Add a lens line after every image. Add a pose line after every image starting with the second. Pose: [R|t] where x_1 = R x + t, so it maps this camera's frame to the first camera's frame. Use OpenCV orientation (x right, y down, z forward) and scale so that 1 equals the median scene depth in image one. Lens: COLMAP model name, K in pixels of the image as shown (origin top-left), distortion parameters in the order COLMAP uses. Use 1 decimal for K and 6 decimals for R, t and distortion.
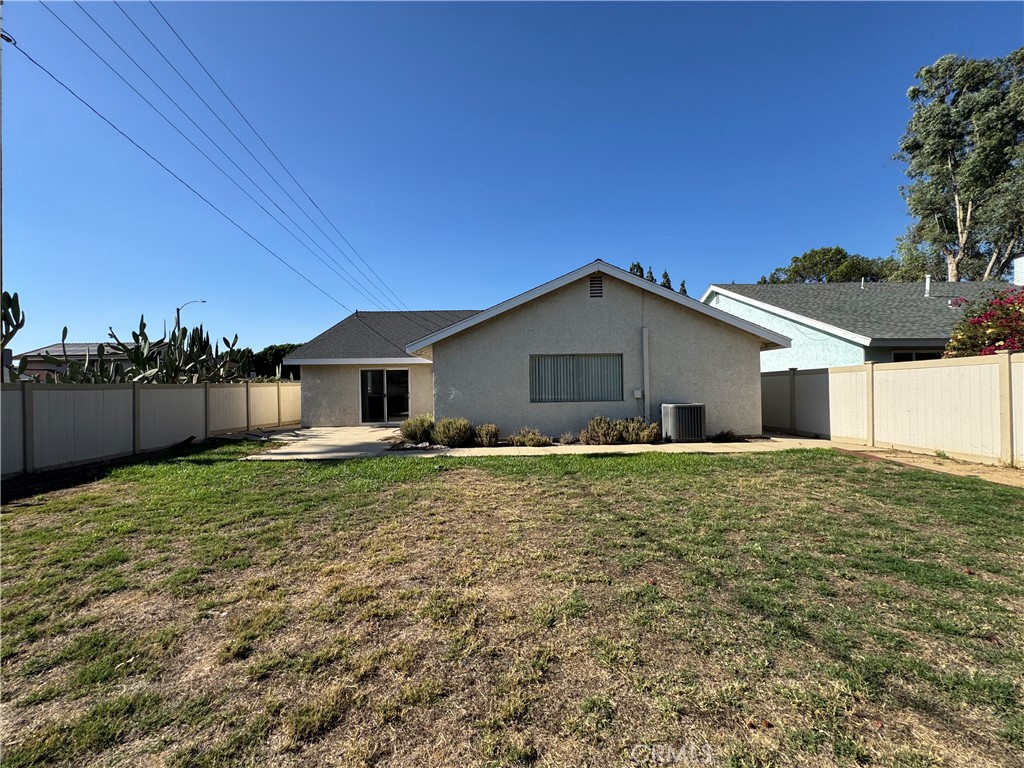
lens RADIAL K [[410.6, 0, 511.9], [0, 410.6, 384.4], [0, 0, 1]] dist [-0.002929, 0.001057]
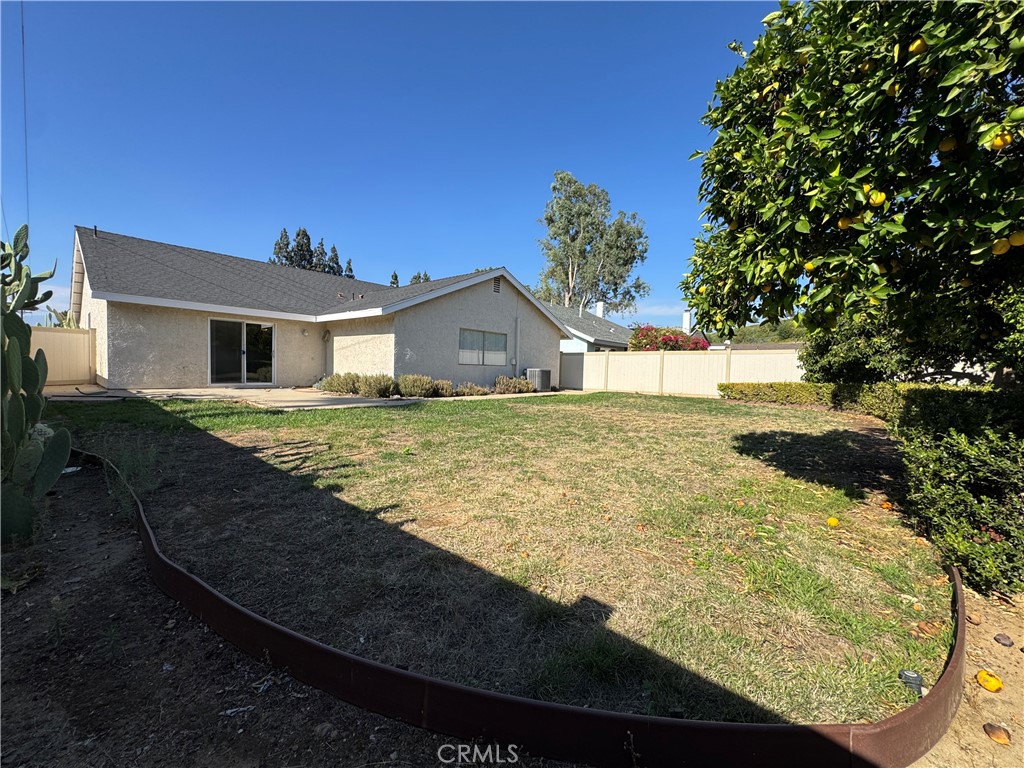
lens RADIAL K [[410.6, 0, 508.8], [0, 410.6, 386.9], [0, 0, 1]] dist [-0.002929, 0.001057]
pose [[0.662294, -0.000052, 0.749244, -0.585459], [-0.046442, 0.998074, 0.041121, 0.038525], [-0.747803, -0.062030, 0.661016, 0.005990]]
